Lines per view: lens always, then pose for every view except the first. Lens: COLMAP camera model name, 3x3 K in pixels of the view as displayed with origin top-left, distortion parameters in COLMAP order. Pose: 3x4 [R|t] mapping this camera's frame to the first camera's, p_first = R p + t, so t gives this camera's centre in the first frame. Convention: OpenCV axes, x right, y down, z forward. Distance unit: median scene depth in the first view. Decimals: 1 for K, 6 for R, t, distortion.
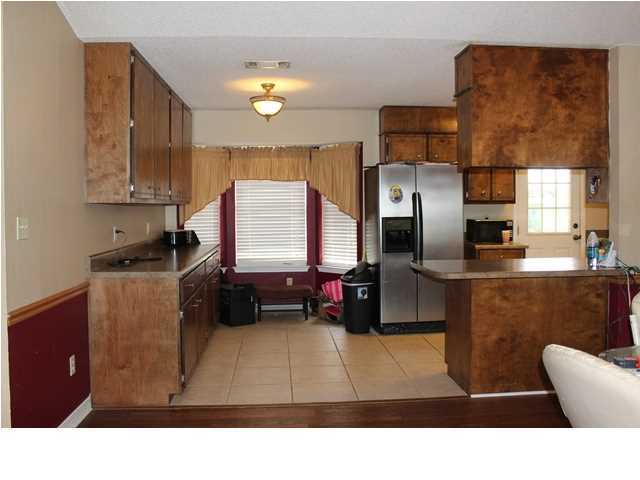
lens RADIAL K [[566.7, 0, 321.9], [0, 566.7, 238.8], [0, 0, 1]] dist [-0.116181, 0.051445]
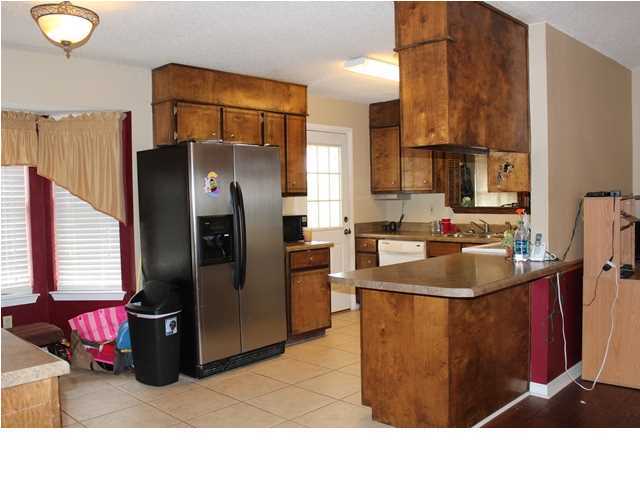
lens RADIAL K [[566.7, 0, 316.8], [0, 566.7, 224.8], [0, 0, 1]] dist [-0.116181, 0.051445]
pose [[0.750992, -0.039003, 0.659158, -0.225632], [0.052510, 0.998620, -0.000736, -0.017136], [-0.658220, 0.035165, 0.752004, 0.334264]]
